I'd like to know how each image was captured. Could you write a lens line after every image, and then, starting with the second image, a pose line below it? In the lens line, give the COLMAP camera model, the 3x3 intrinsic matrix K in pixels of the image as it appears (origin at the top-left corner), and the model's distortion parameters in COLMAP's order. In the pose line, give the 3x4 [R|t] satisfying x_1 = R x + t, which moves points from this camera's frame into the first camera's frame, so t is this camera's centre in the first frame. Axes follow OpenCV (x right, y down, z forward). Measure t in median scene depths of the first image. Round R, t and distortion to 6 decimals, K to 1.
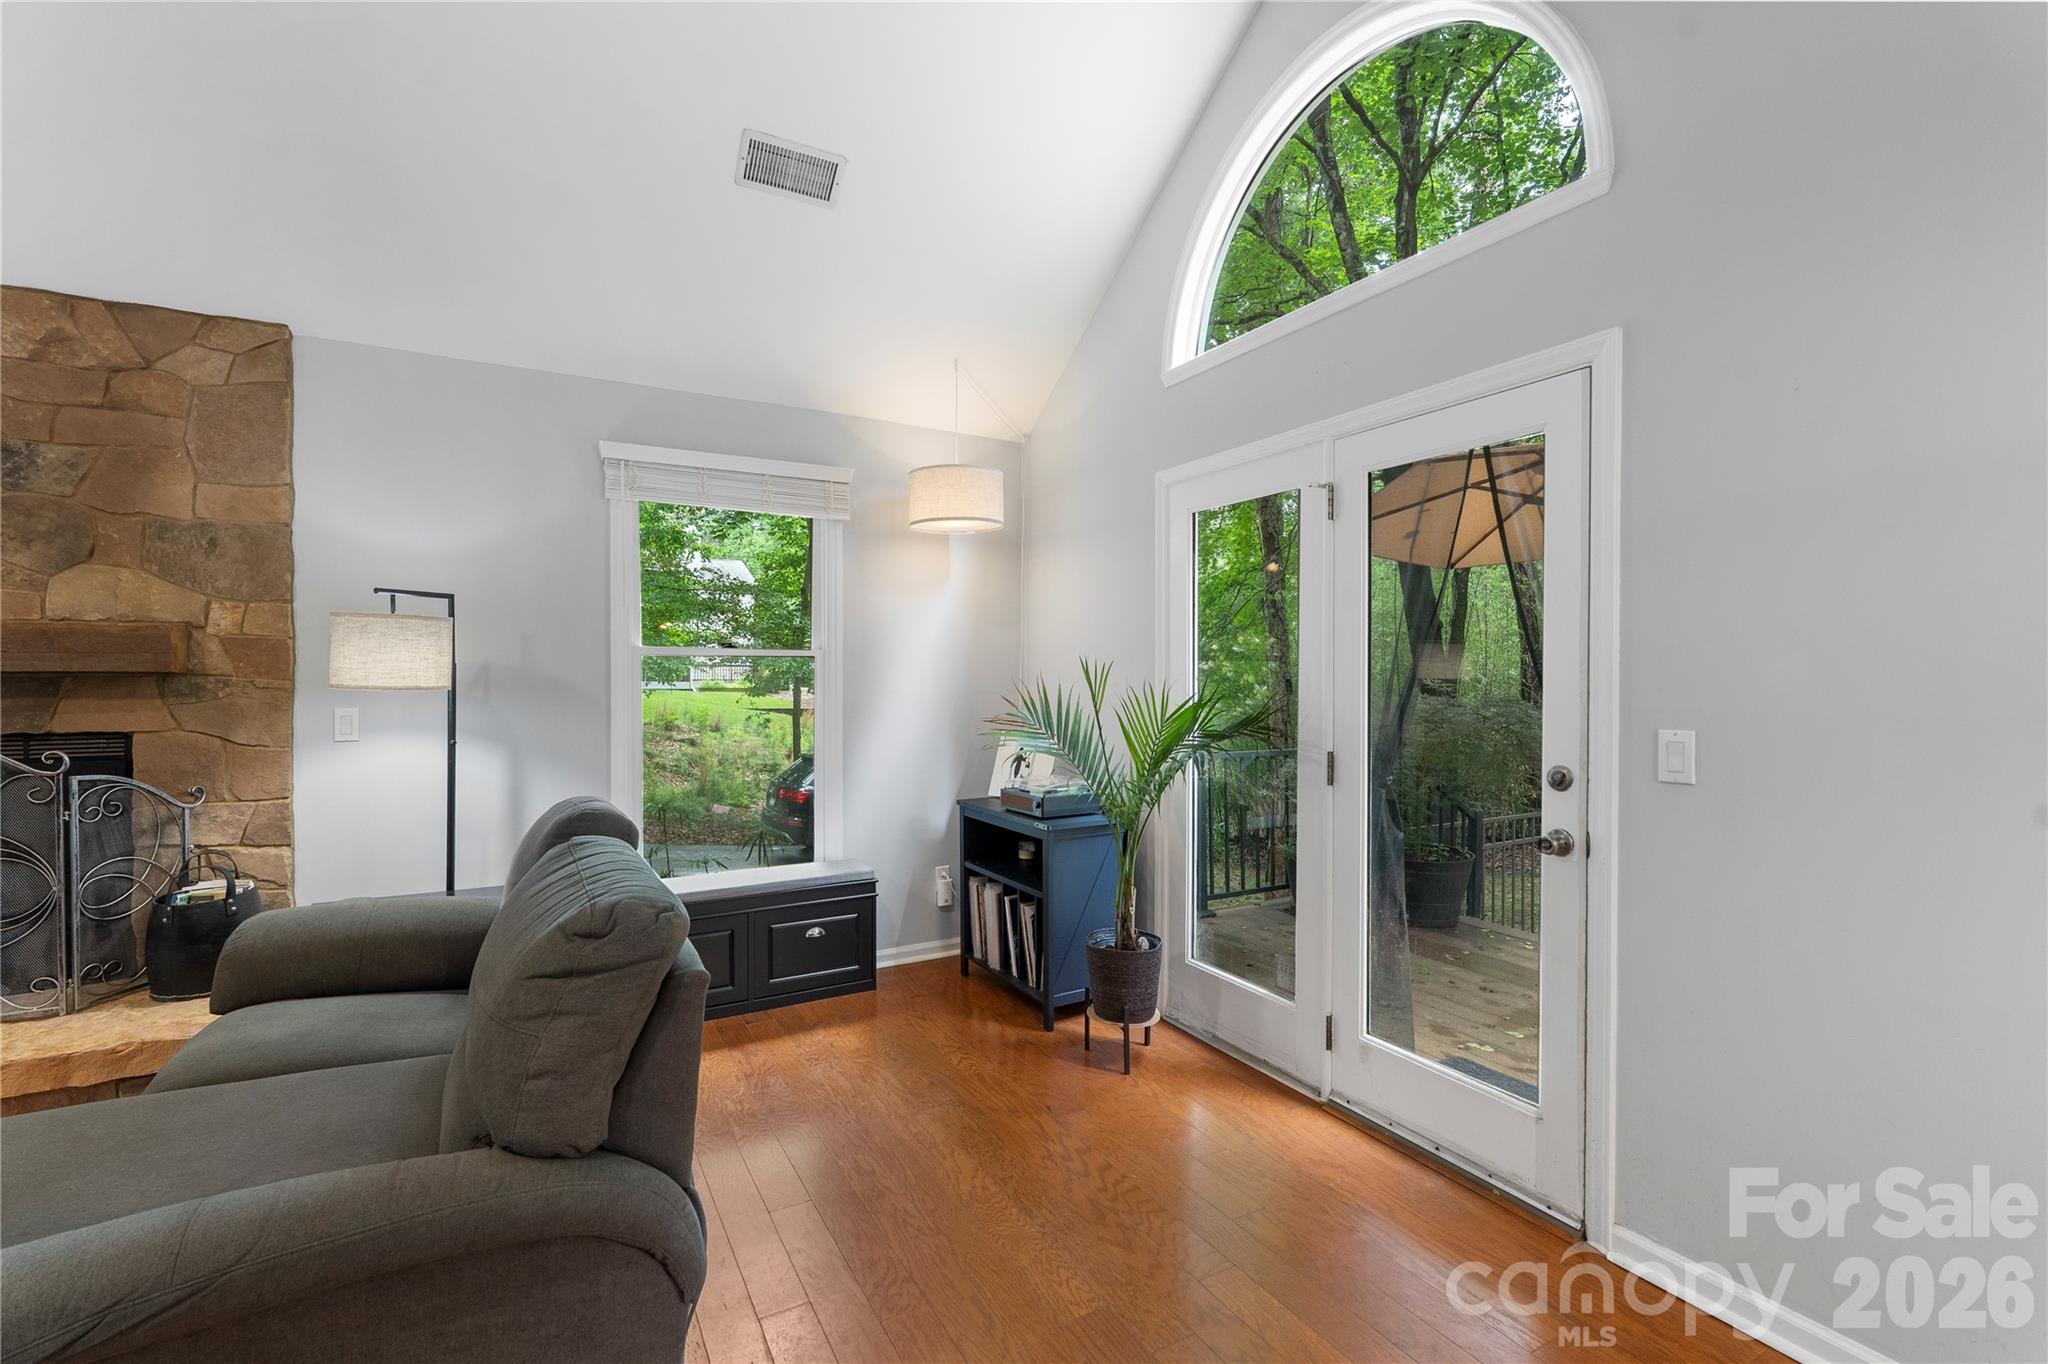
lens RADIAL K [[906.4, 0, 1027.8], [0, 906.4, 684.6], [0, 0, 1]] dist [-0.002565, -0.000392]
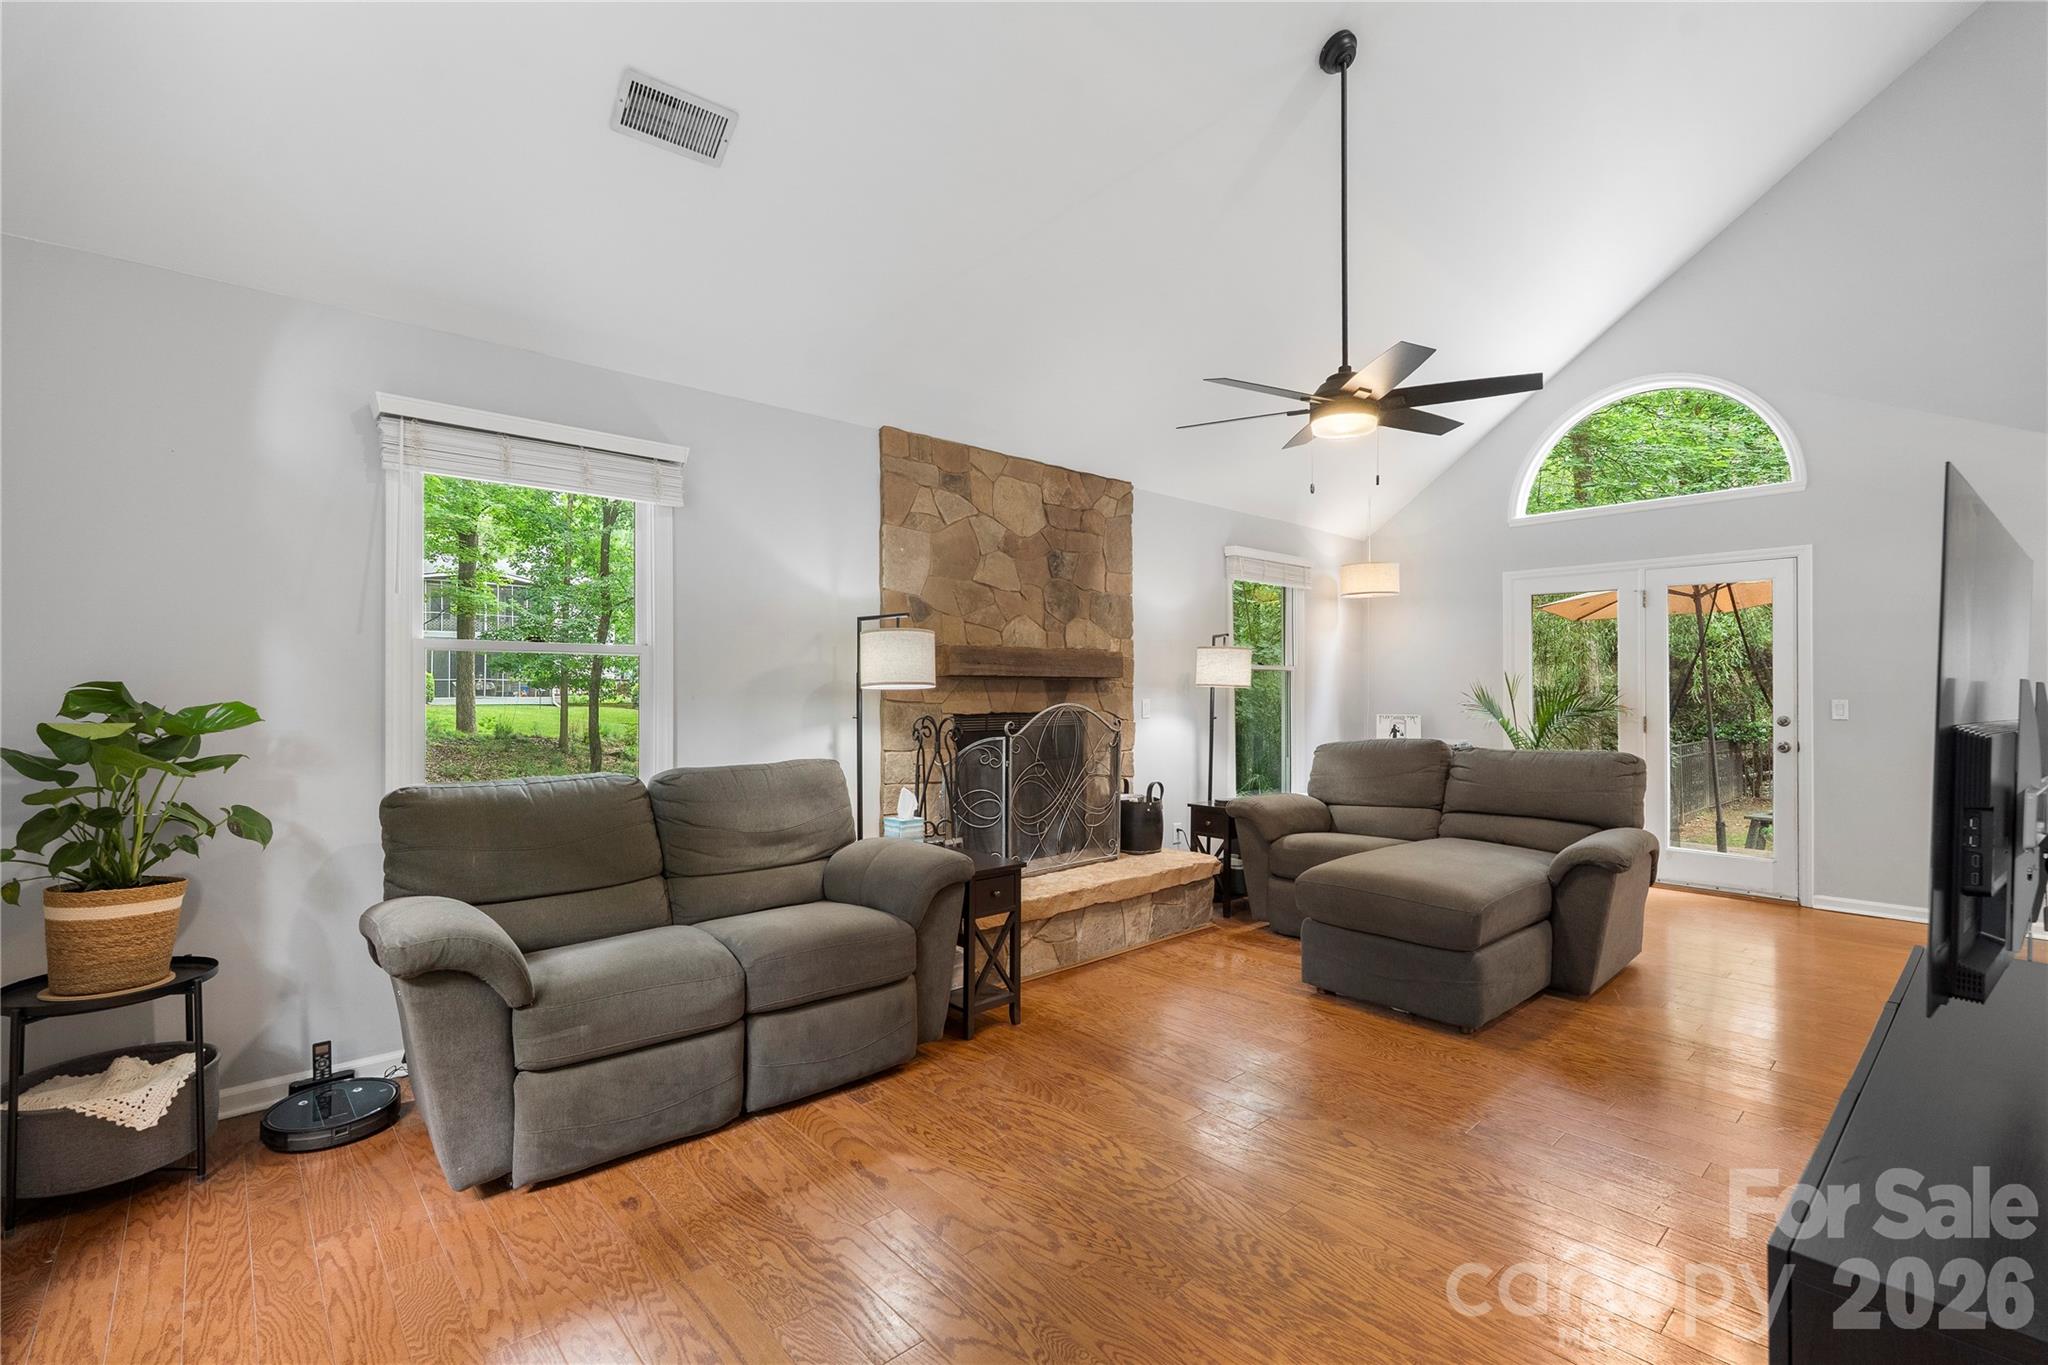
lens RADIAL K [[906.4, 0, 1027.8], [0, 906.4, 685.1], [0, 0, 1]] dist [-0.002565, -0.000392]
pose [[0.975192, 0.000668, 0.221361, -1.481600], [0.002850, 0.999875, -0.015573, 0.027950], [-0.221343, 0.015818, 0.975068, -0.716992]]
